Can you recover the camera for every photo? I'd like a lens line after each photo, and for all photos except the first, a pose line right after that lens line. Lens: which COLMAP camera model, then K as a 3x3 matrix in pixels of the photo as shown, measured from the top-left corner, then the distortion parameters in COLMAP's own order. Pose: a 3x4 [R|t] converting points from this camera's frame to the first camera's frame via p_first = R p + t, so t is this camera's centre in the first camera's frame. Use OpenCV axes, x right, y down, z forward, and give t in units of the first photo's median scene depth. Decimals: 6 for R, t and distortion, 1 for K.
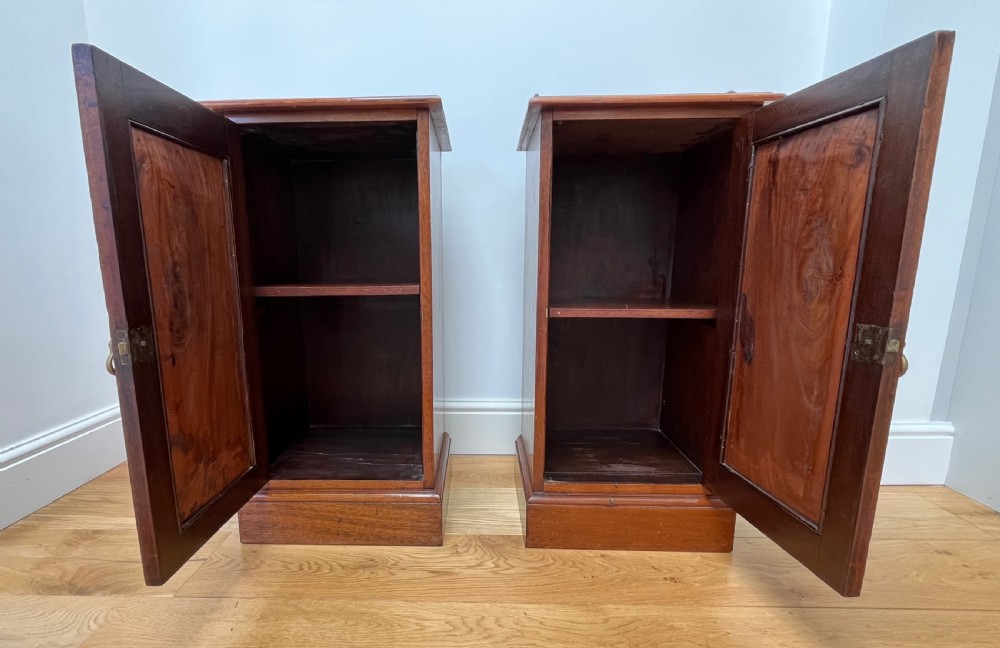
lens RADIAL K [[490.2, 0, 467.3], [0, 490.2, 361.9], [0, 0, 1]] dist [-0.001127, -0.000500]
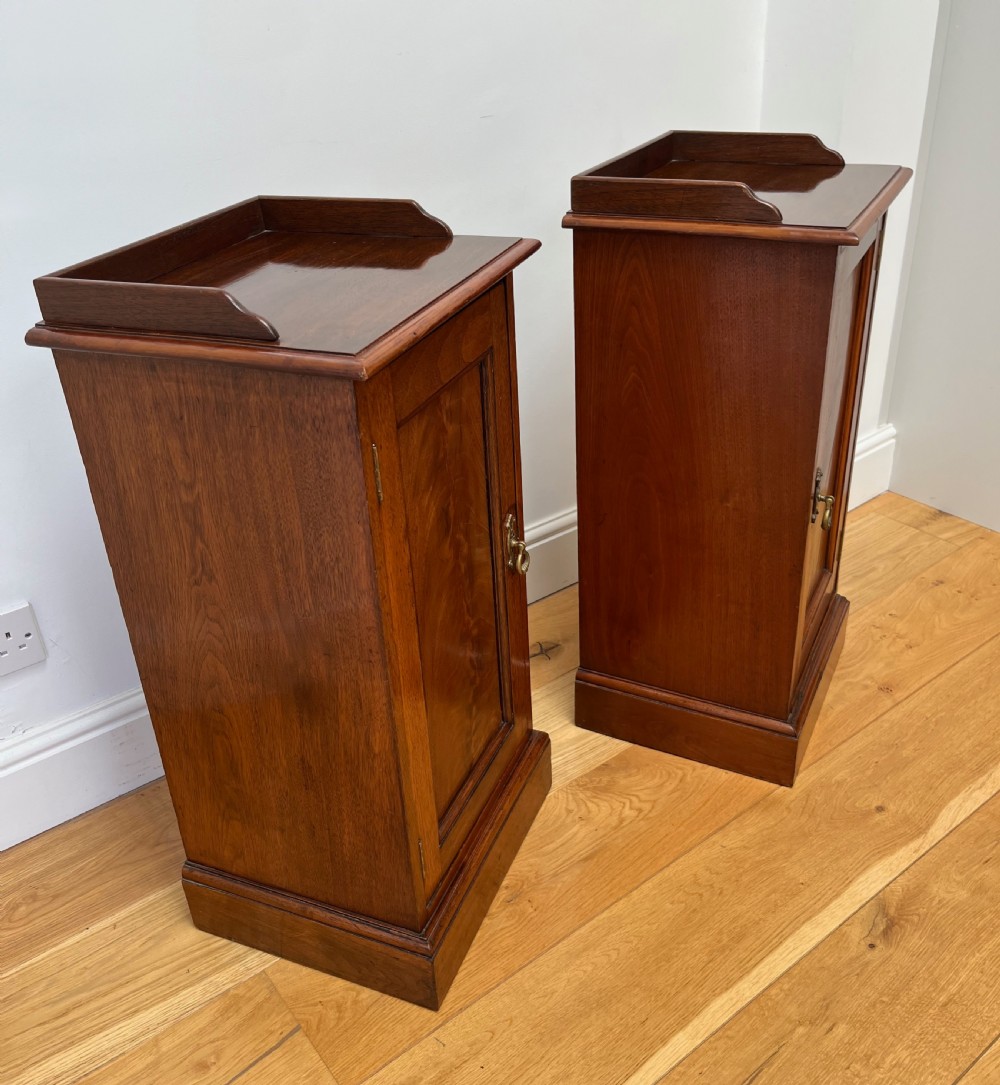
lens RADIAL K [[1012.3, 0, 497.2], [0, 1012.3, 513.2], [0, 0, 1]] dist [0.013935, 0.000000]
pose [[0.779694, -0.327644, 0.533598, -0.840317], [0.172259, 0.931530, 0.320280, -0.597854], [-0.602000, -0.157804, 0.782747, -0.066181]]
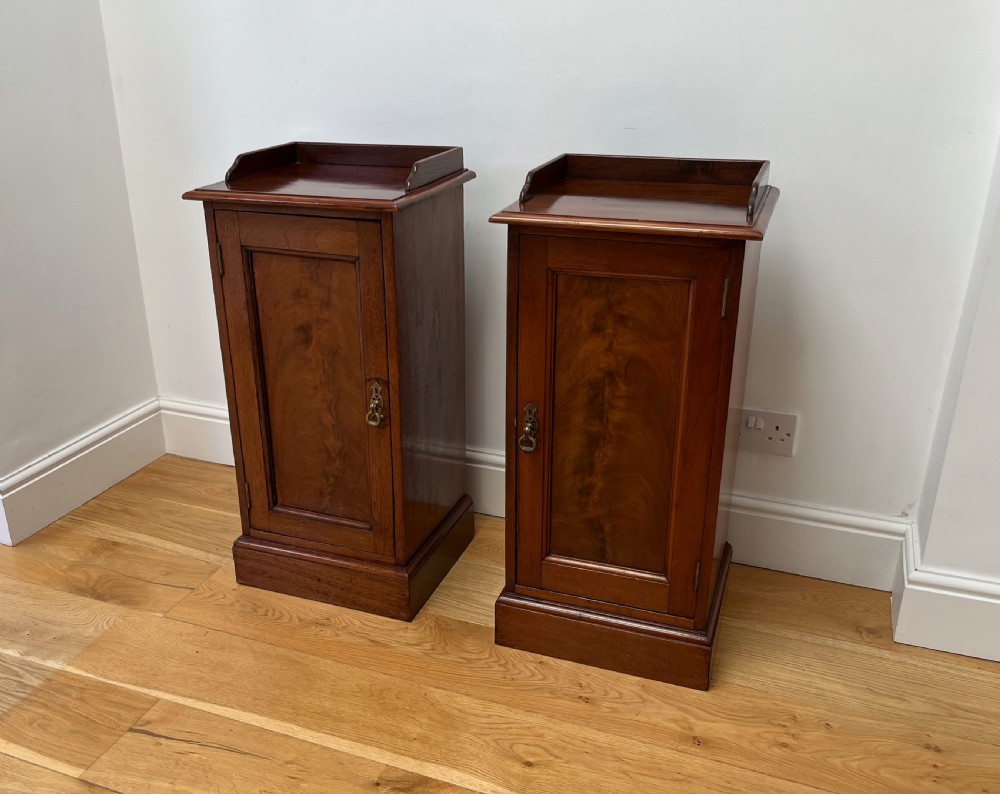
lens RADIAL K [[963.8, 0, 463.2], [0, 963.8, 444.8], [0, 0, 1]] dist [0.034865, 0.000000]
pose [[0.935556, 0.142522, -0.323144, 0.720240], [-0.065330, 0.969007, 0.238238, -0.489922], [0.347083, -0.201774, 0.915871, -0.752407]]
